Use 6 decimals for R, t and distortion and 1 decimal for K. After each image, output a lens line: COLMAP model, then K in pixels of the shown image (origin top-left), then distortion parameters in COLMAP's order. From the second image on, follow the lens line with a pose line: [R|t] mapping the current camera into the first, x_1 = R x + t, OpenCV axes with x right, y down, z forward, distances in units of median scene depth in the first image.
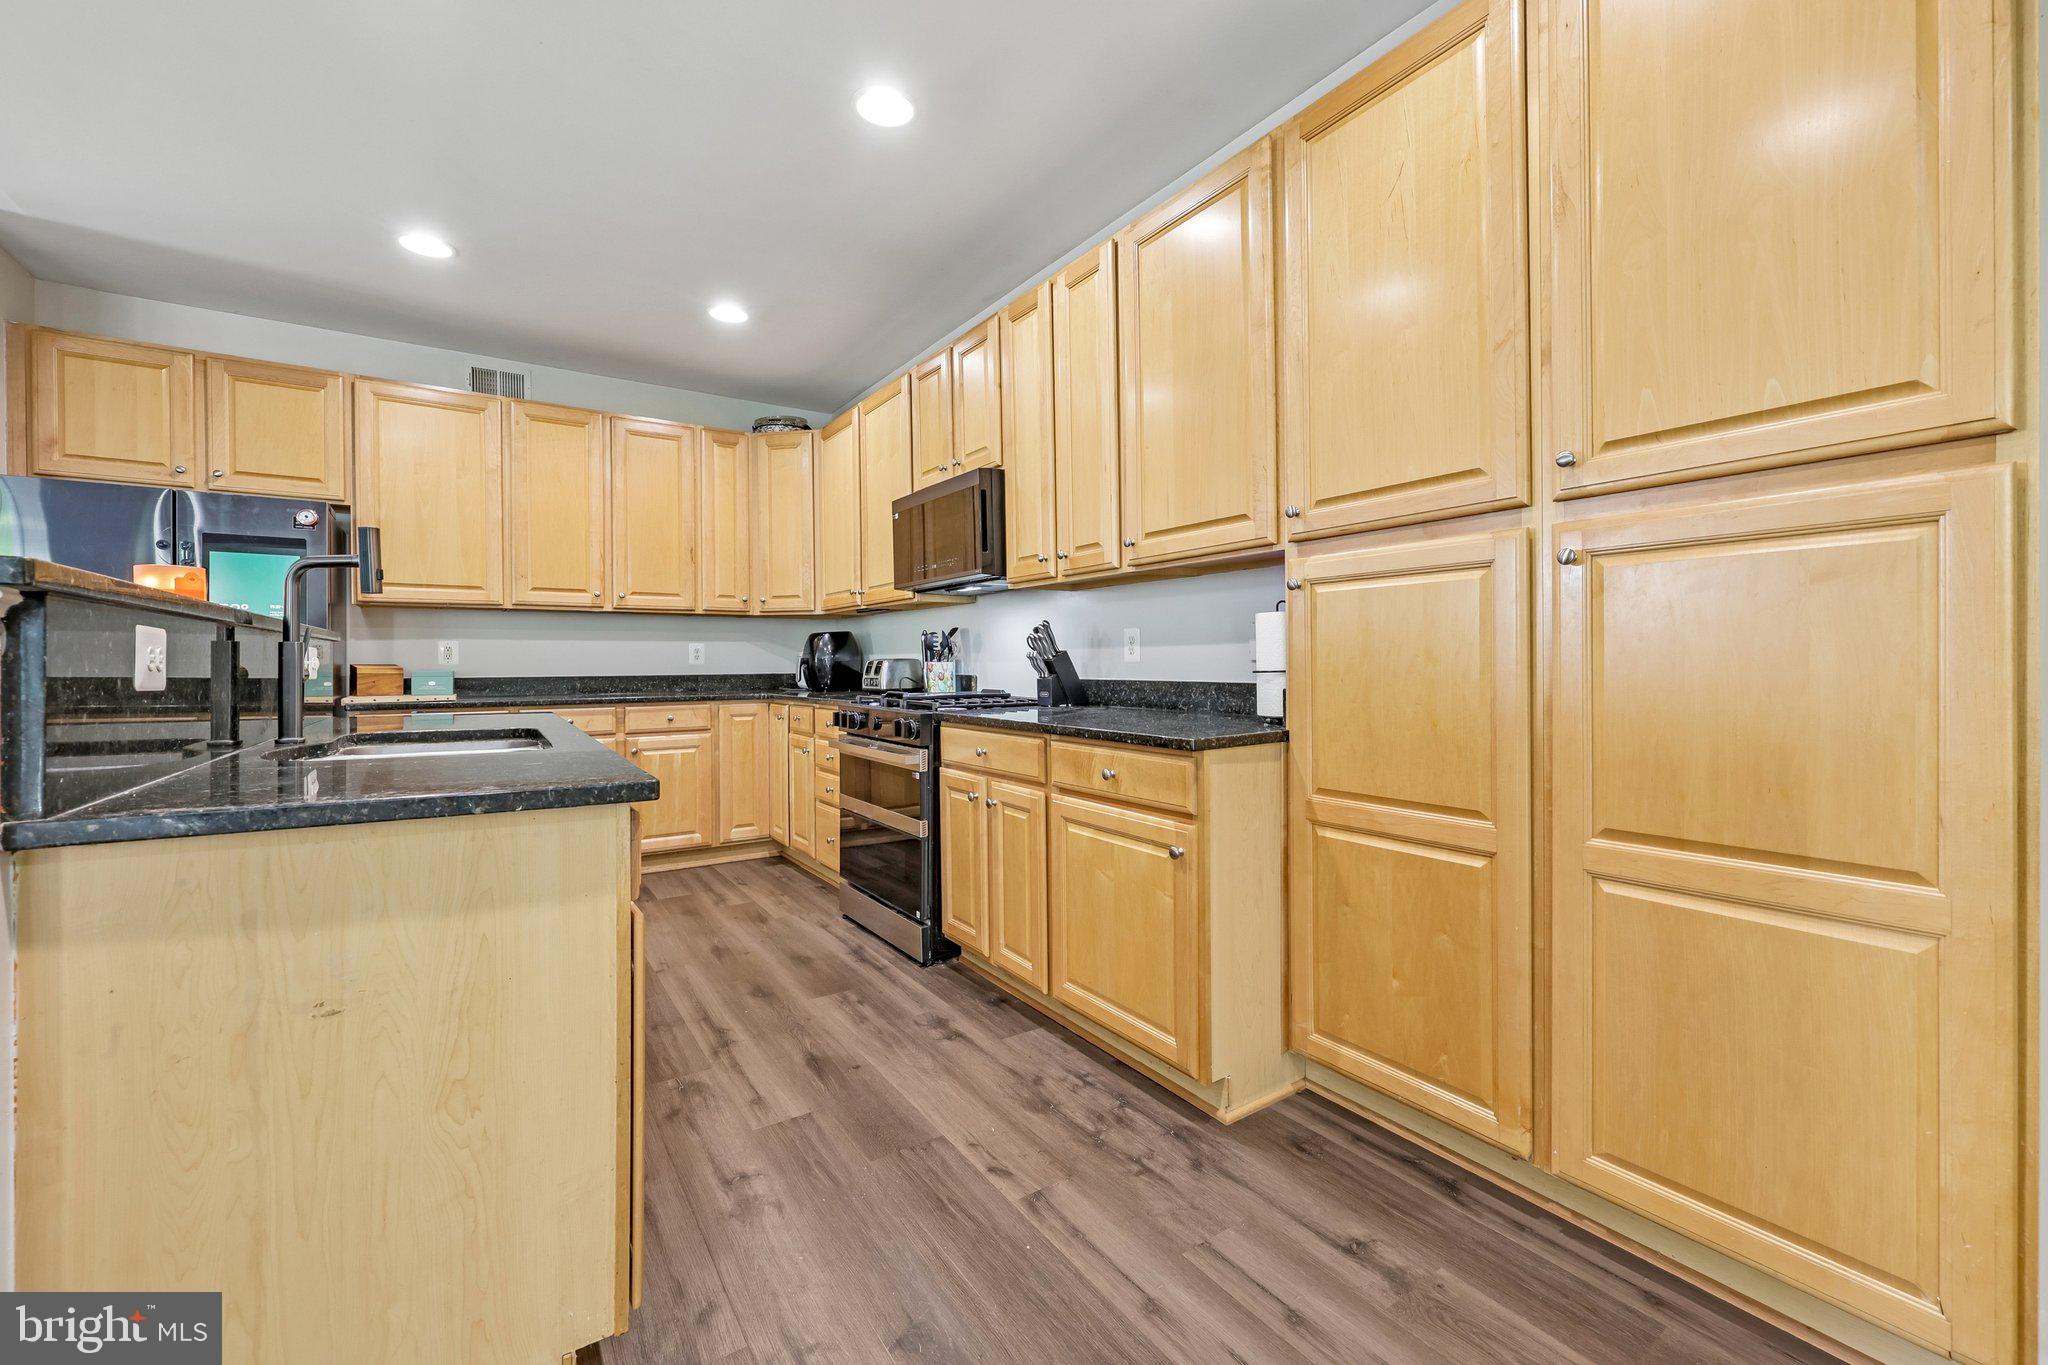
lens RADIAL K [[838.0, 0, 1032.3], [0, 838.0, 673.0], [0, 0, 1]] dist [0.010629, -0.000871]
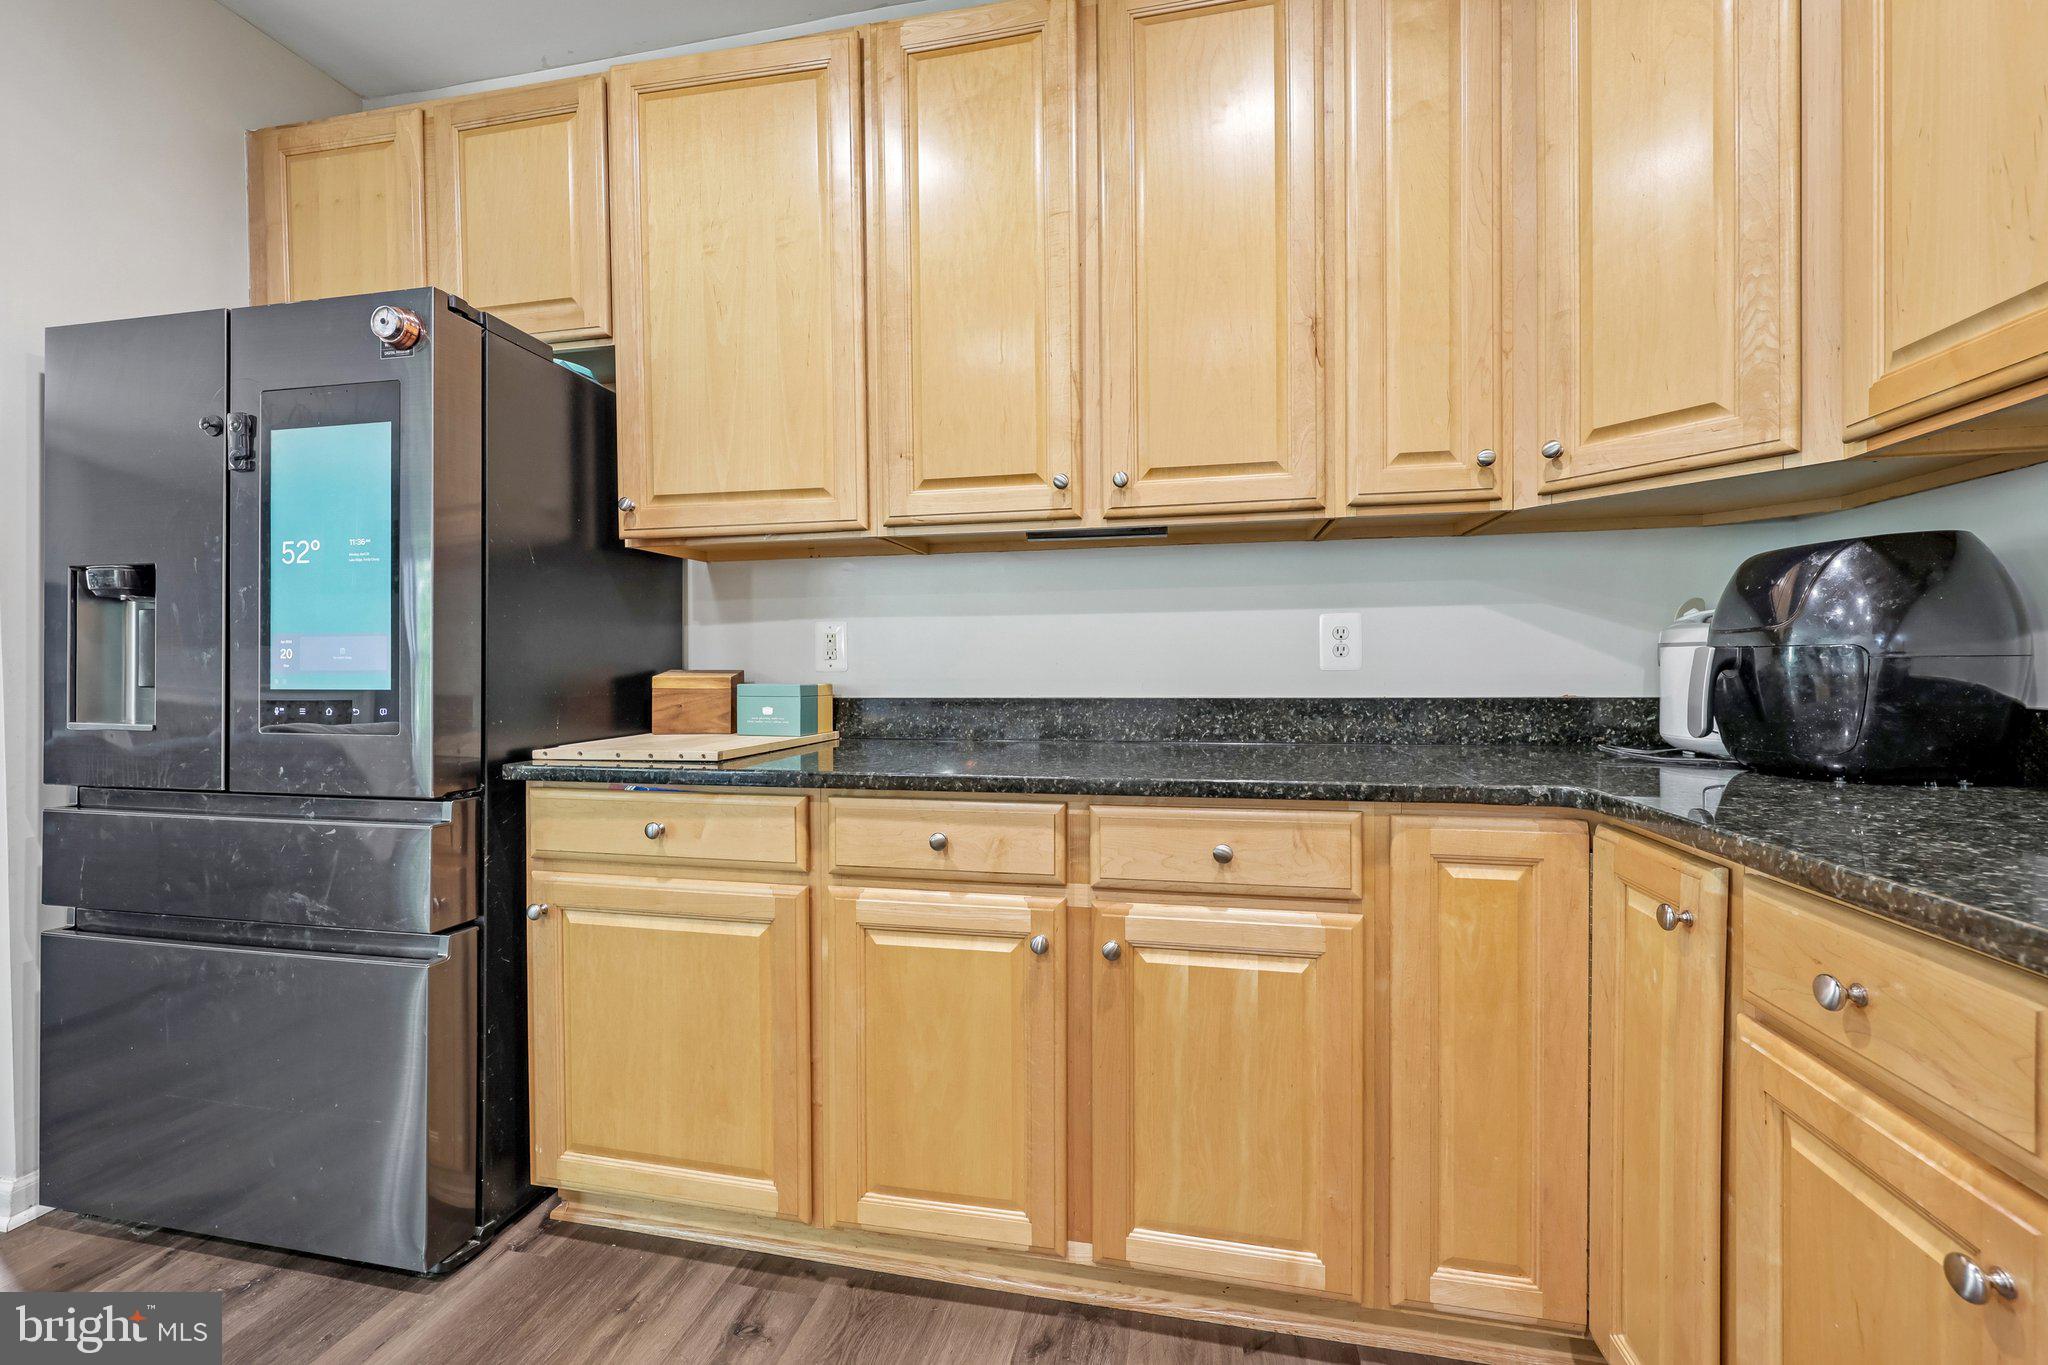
lens RADIAL K [[838.0, 0, 1021.1], [0, 838.0, 670.6], [0, 0, 1]] dist [0.010629, -0.000871]
pose [[0.693729, 0.002774, -0.720231, -0.486543], [-0.006864, 0.999973, -0.002760, -0.016966], [0.720204, 0.006858, 0.693729, 1.354058]]
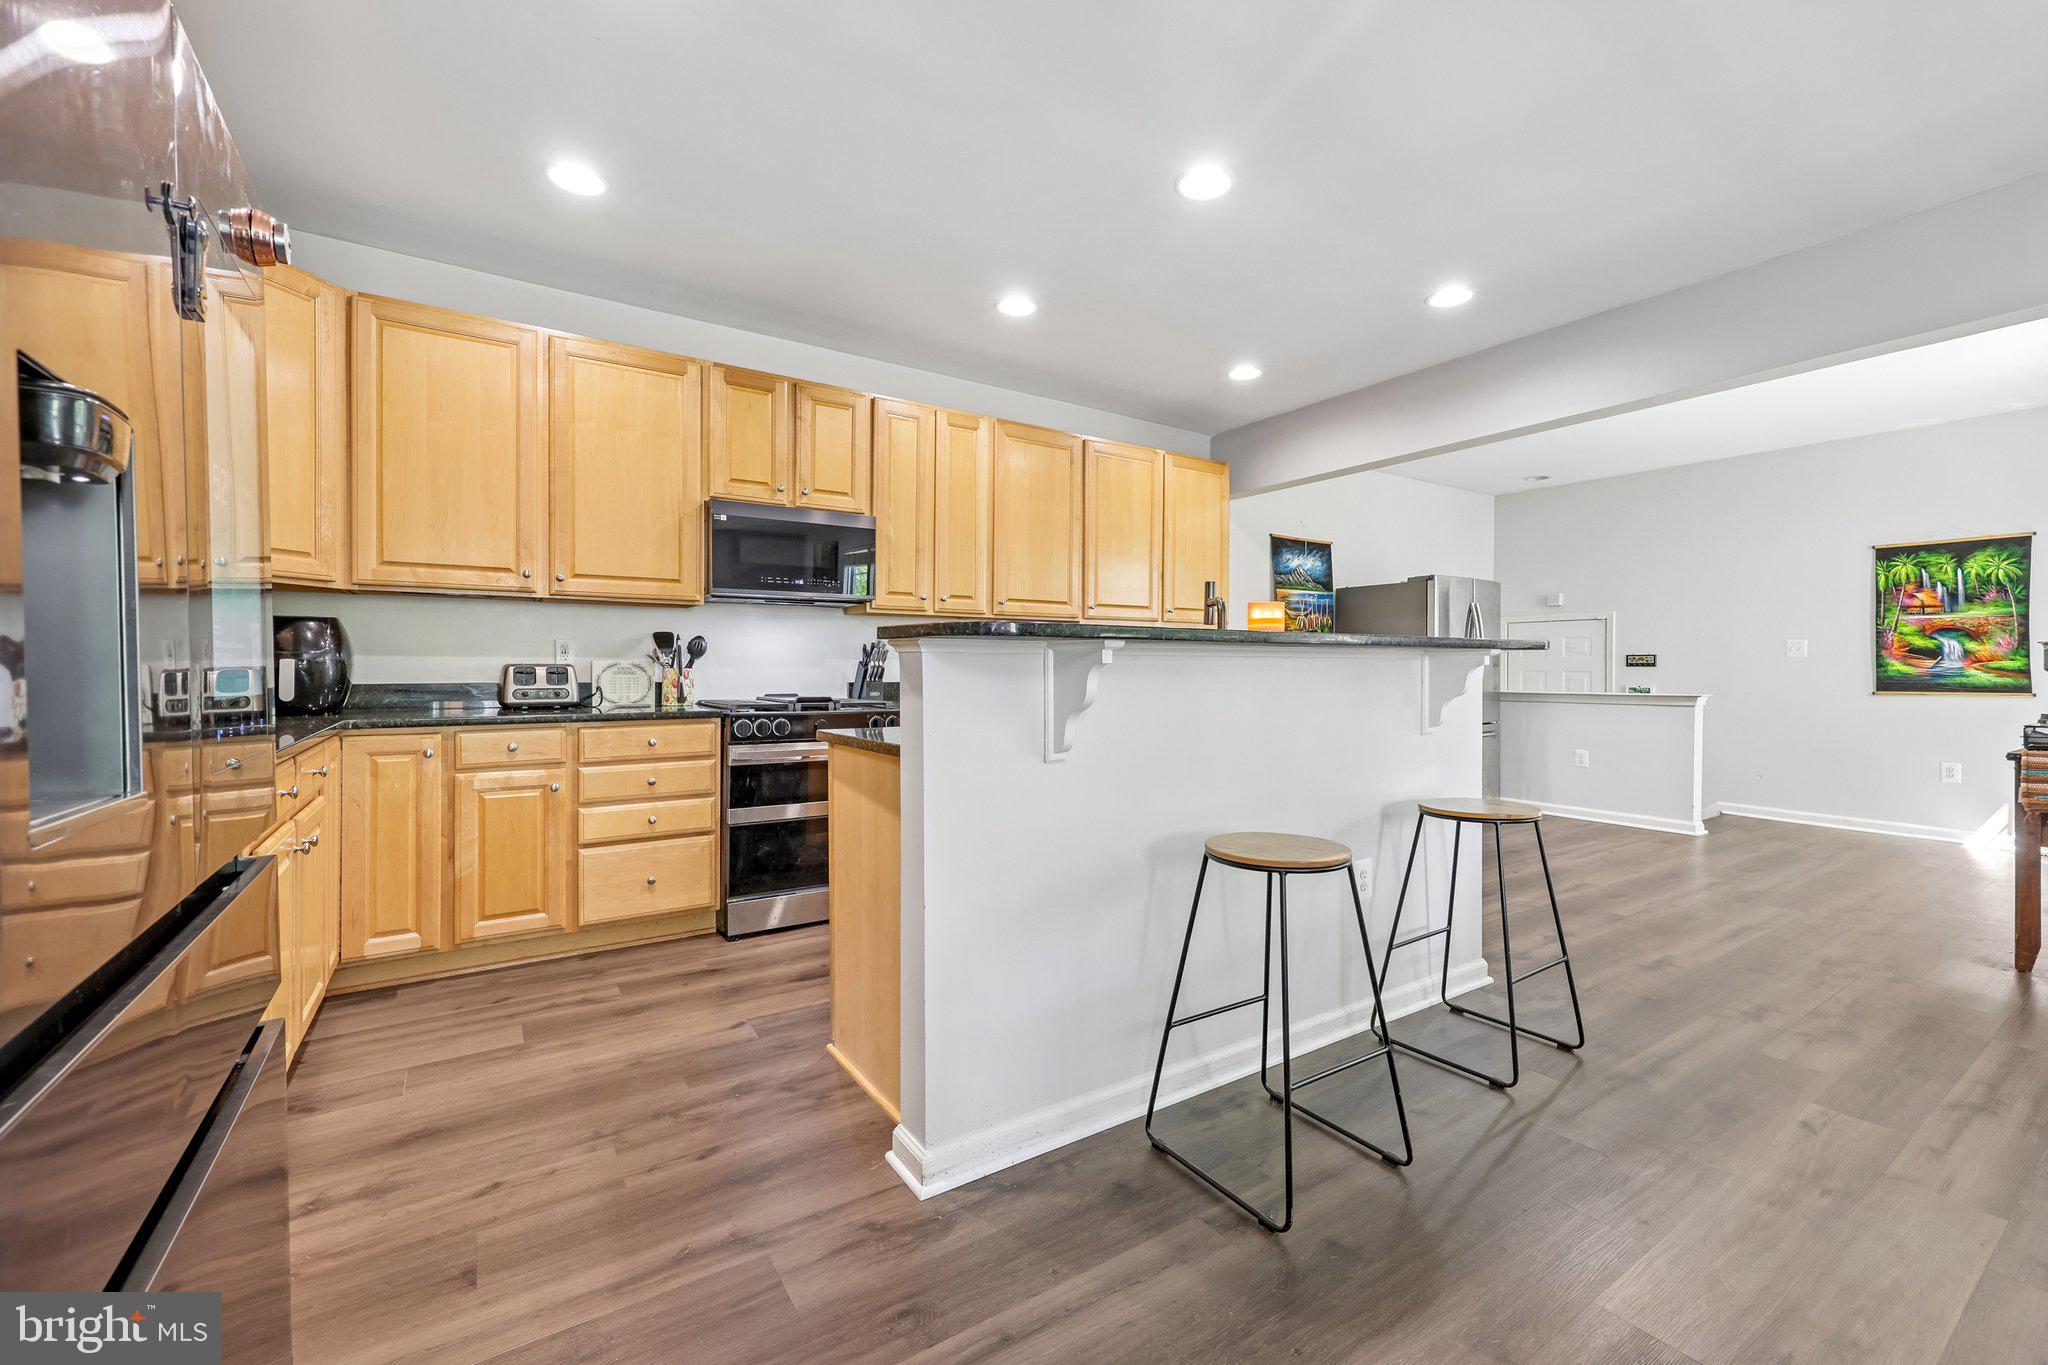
lens RADIAL K [[838.0, 0, 1020.0], [0, 838.0, 681.5], [0, 0, 1]] dist [0.010629, -0.000871]
pose [[0.020972, -0.010580, 0.999724, -1.742774], [0.010085, 0.999895, 0.010370, -0.007241], [-0.999729, 0.009865, 0.021077, 0.990398]]
